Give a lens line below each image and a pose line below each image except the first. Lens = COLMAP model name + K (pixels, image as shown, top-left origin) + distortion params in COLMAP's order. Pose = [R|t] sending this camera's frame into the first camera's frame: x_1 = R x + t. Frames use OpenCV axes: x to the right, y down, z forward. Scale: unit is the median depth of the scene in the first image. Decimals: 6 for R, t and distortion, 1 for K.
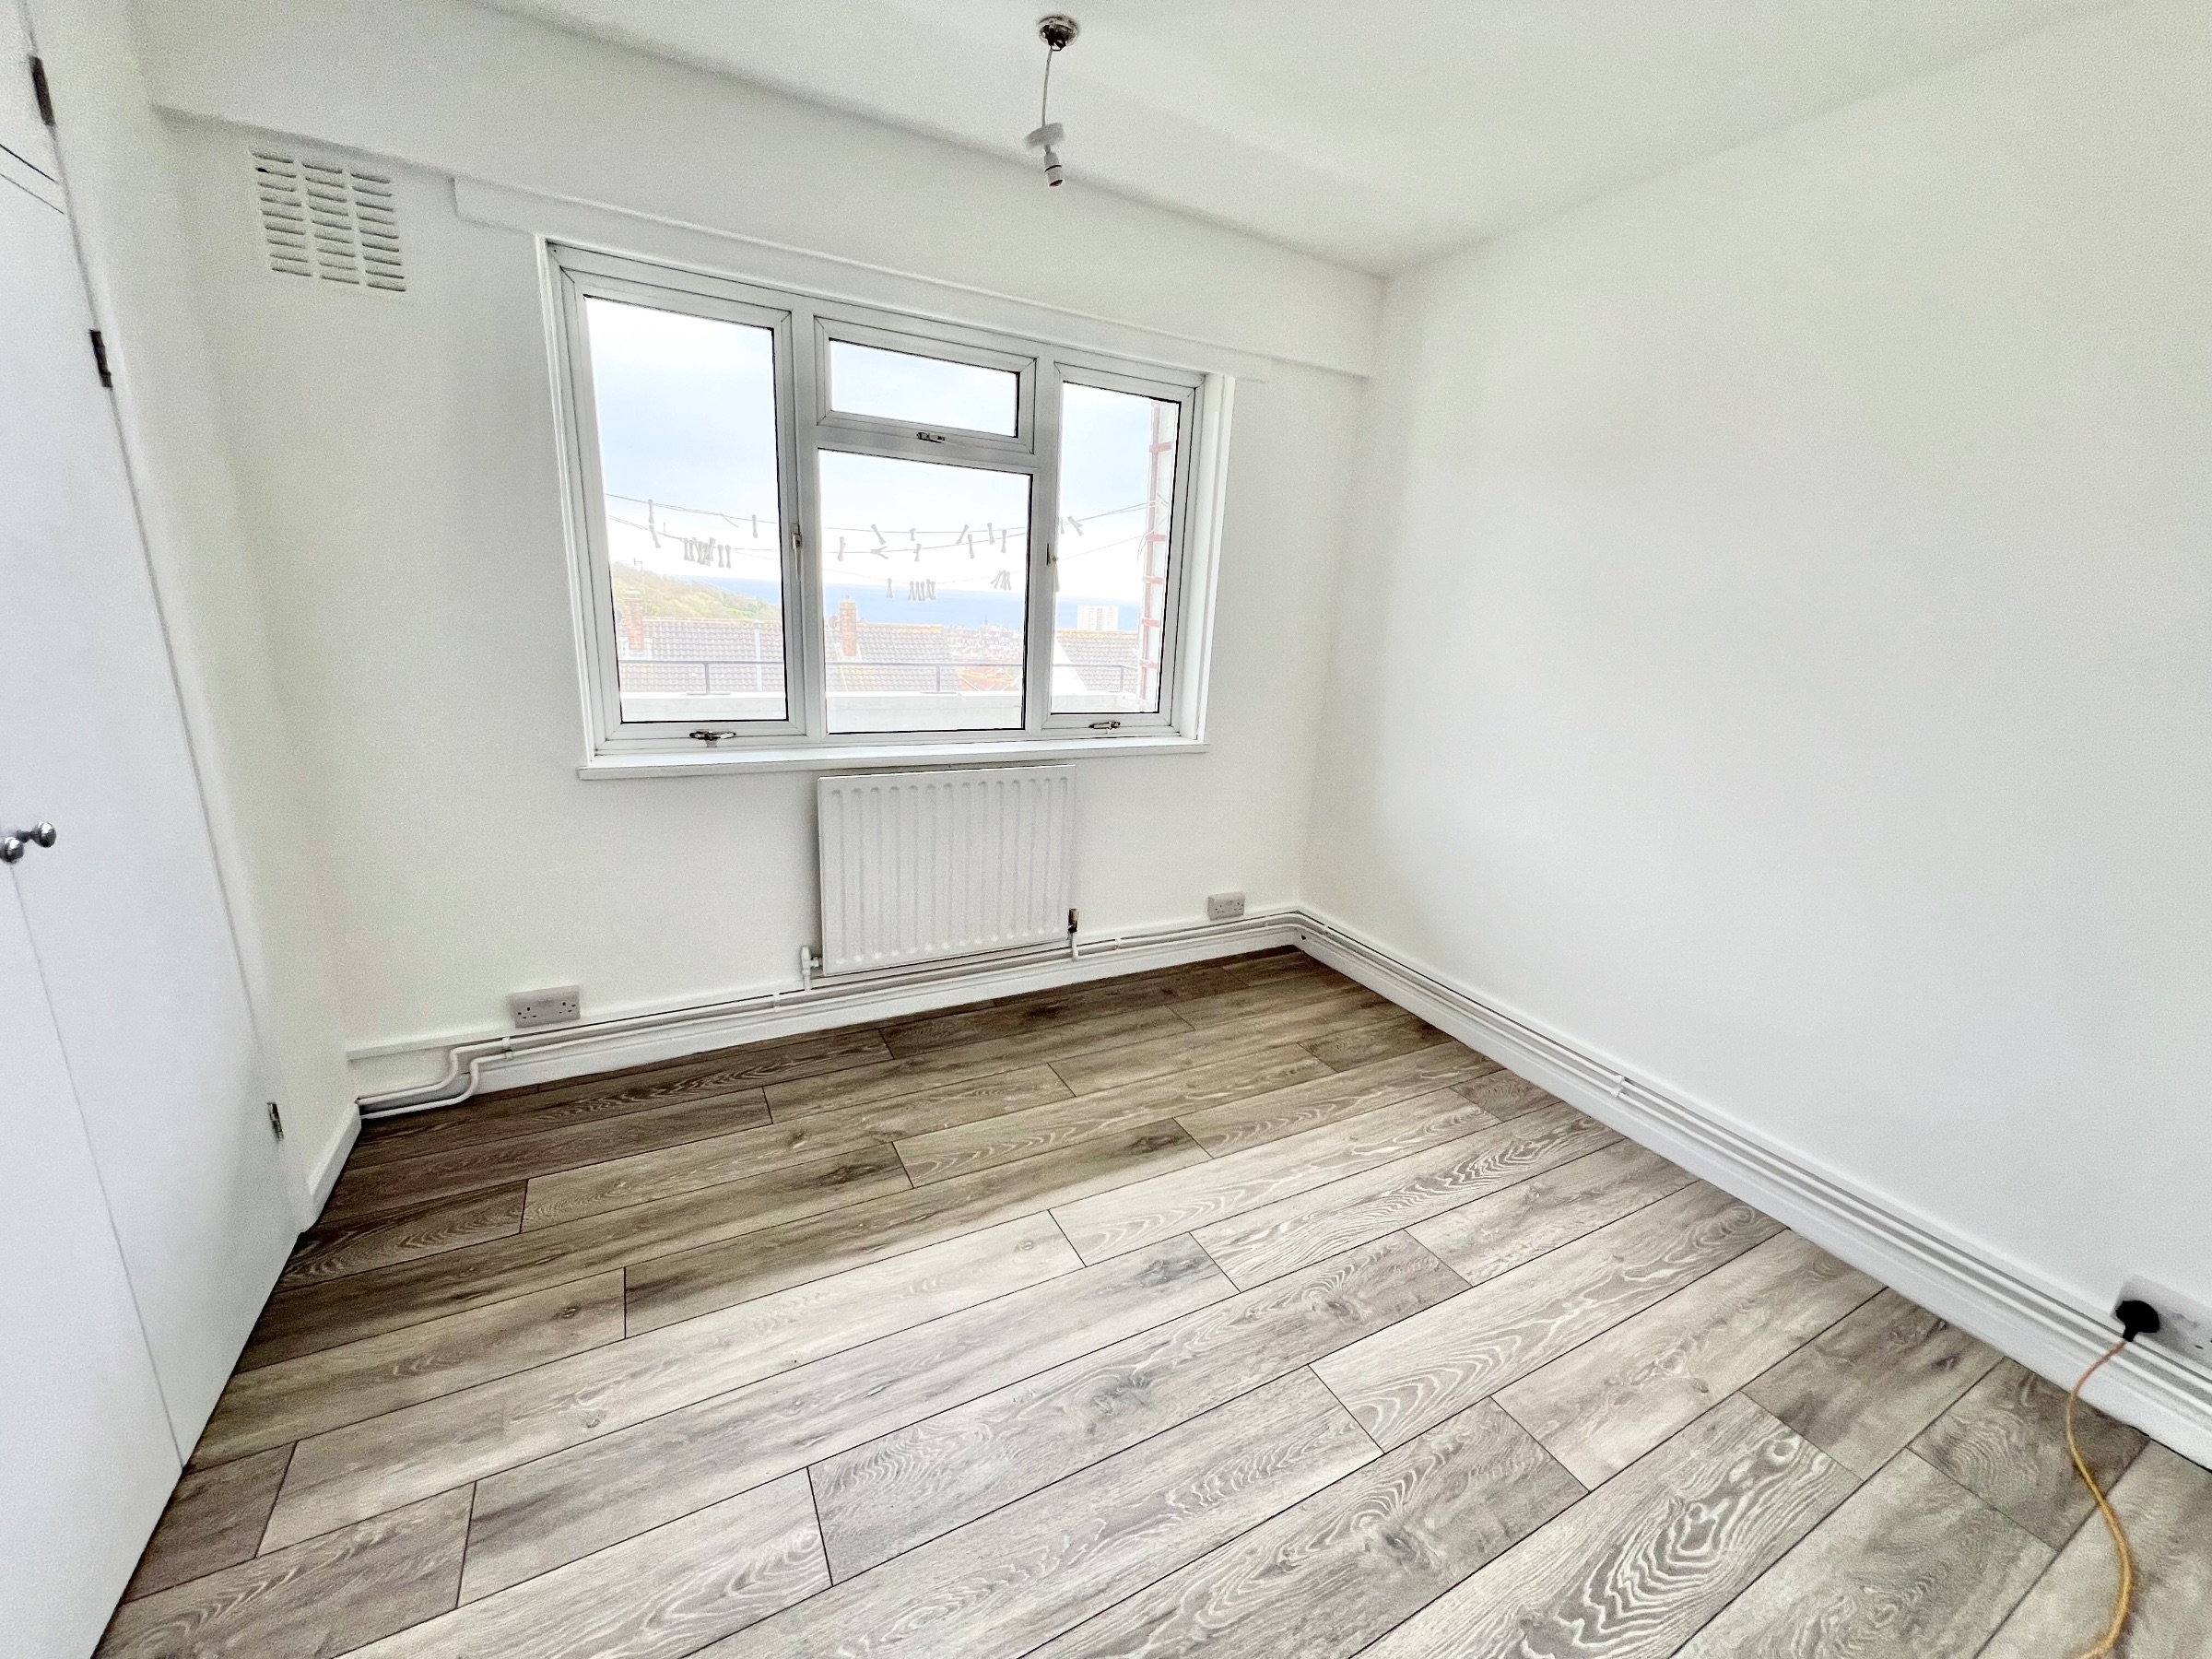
lens RADIAL K [[885.1, 0, 1098.5], [0, 885.1, 842.0], [0, 0, 1]] dist [0.001414, 0.000064]
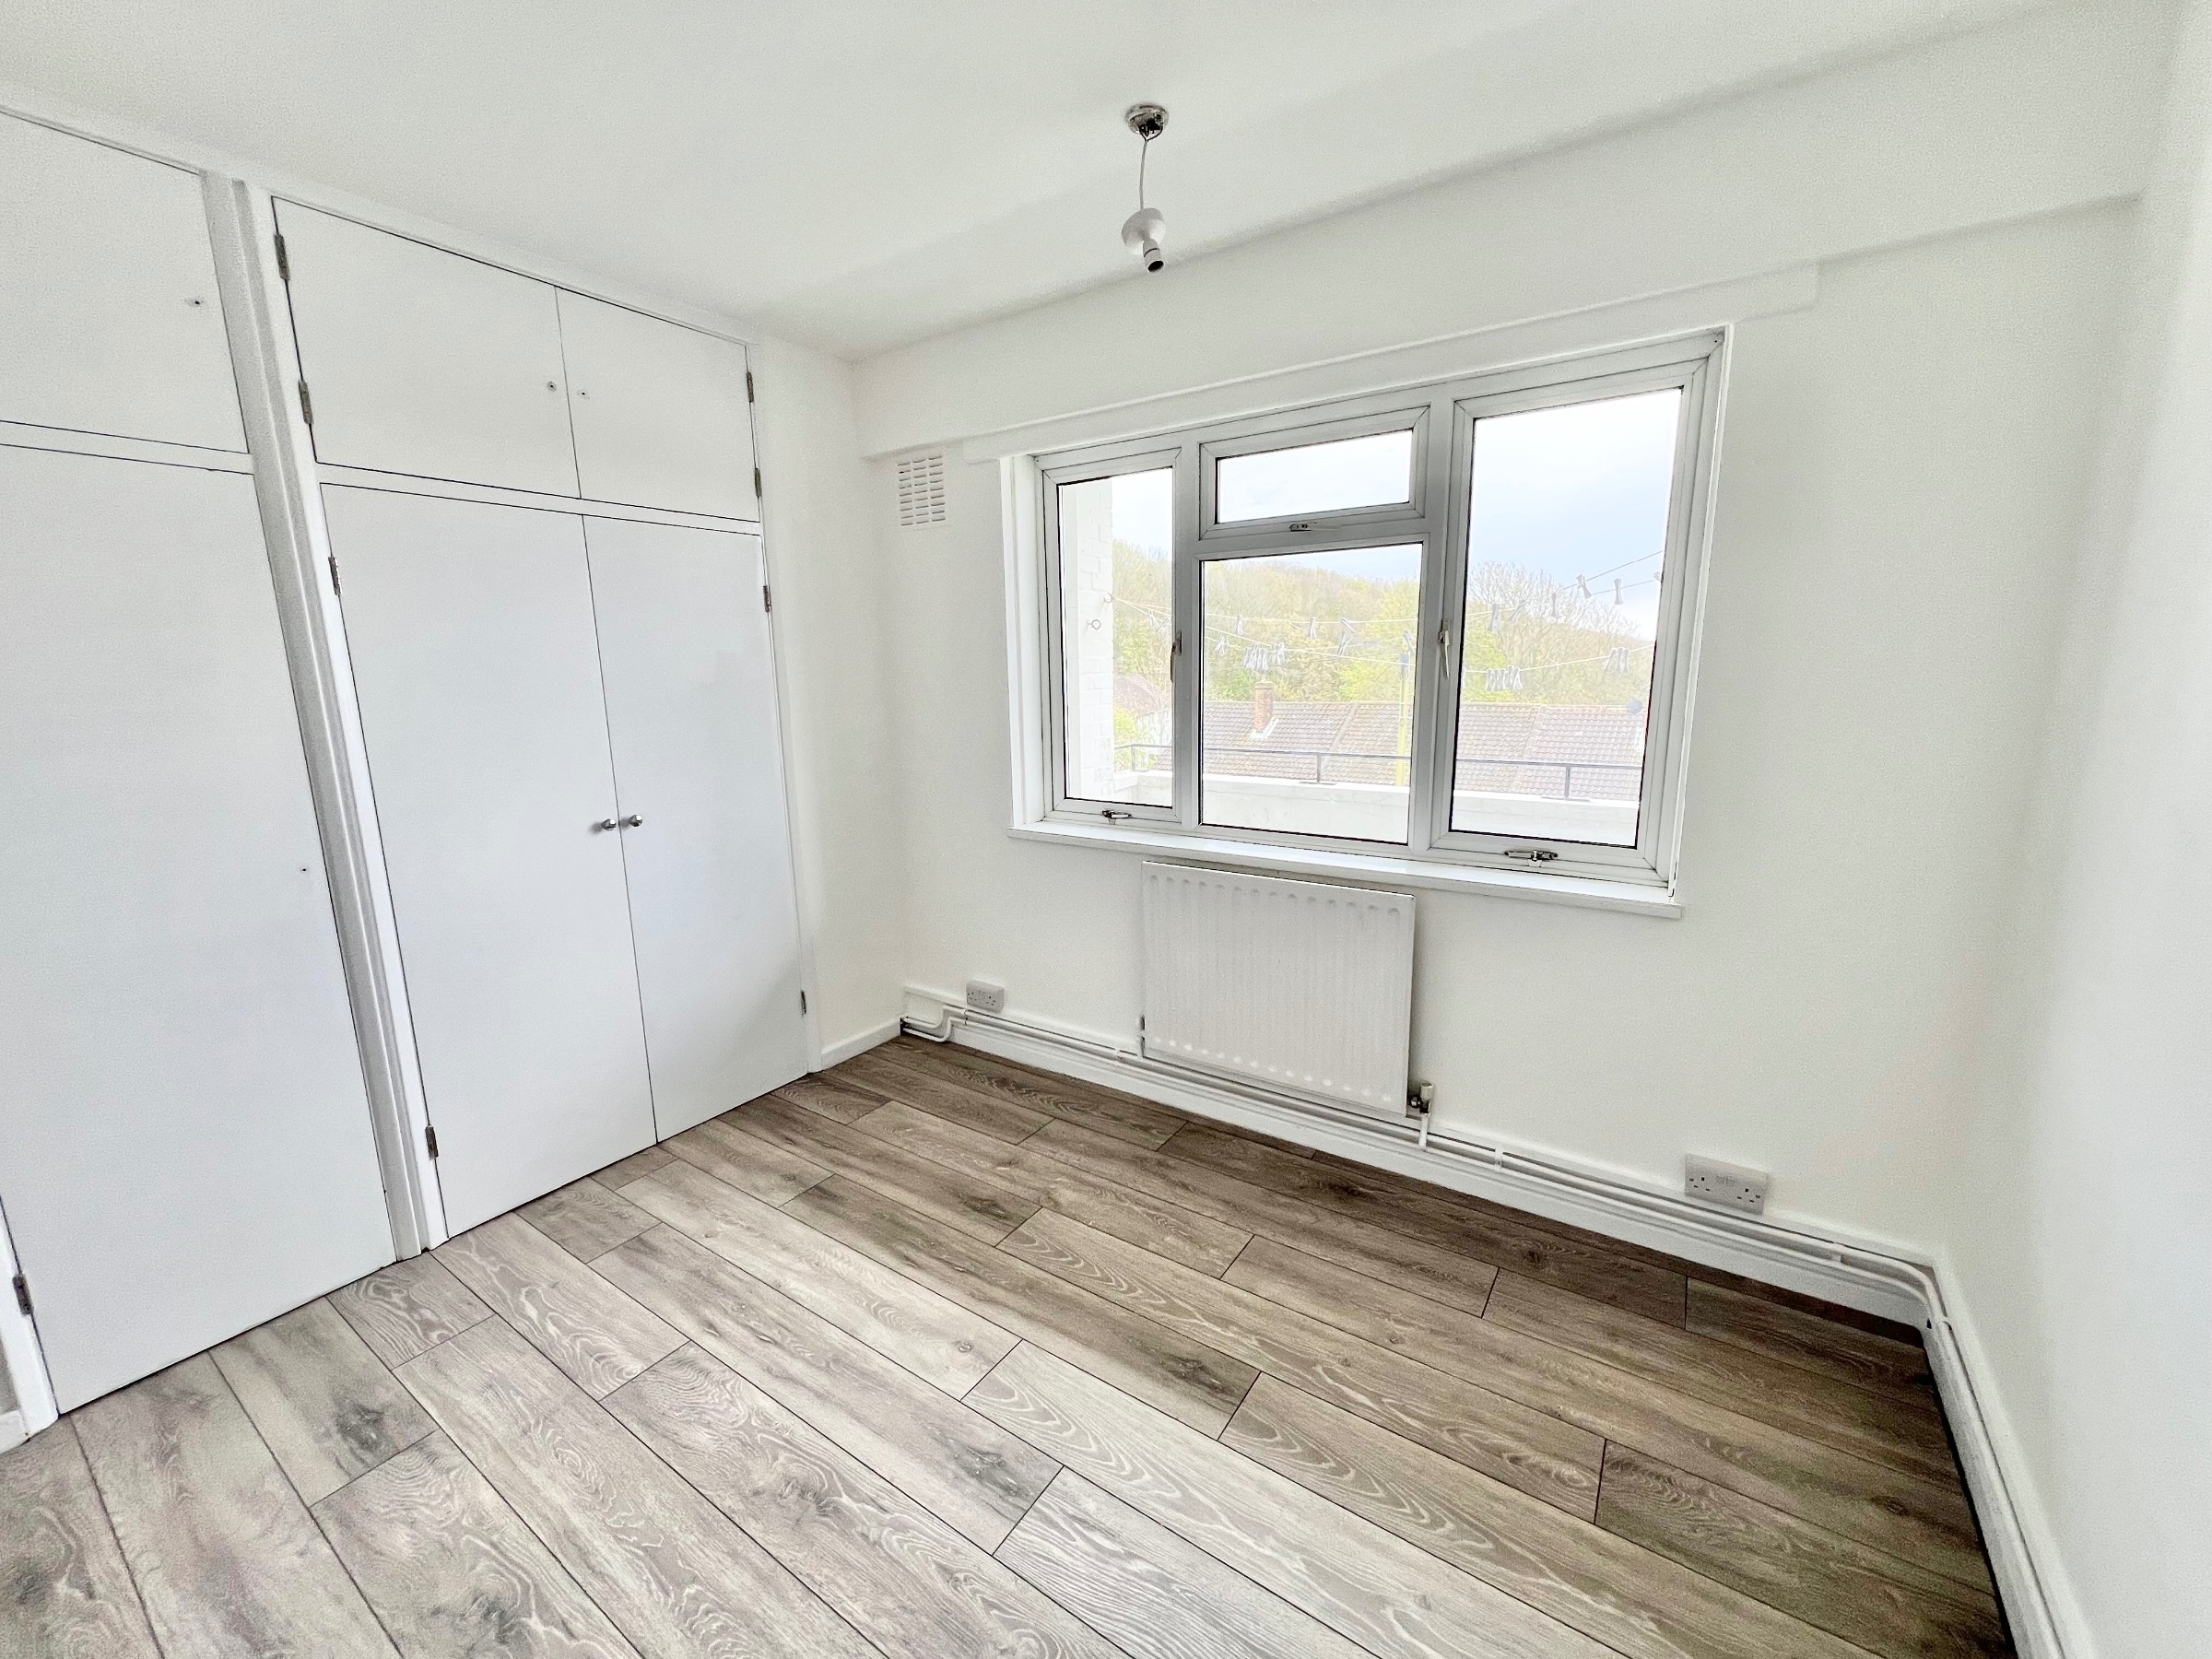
lens RADIAL K [[885.1, 0, 1109.0], [0, 885.1, 839.1], [0, 0, 1]] dist [0.001414, 0.000064]
pose [[0.464372, 0.112446, -0.878473, 0.641941], [-0.200213, 0.979557, 0.019549, -0.118254], [0.862713, 0.166803, 0.477392, 0.468629]]
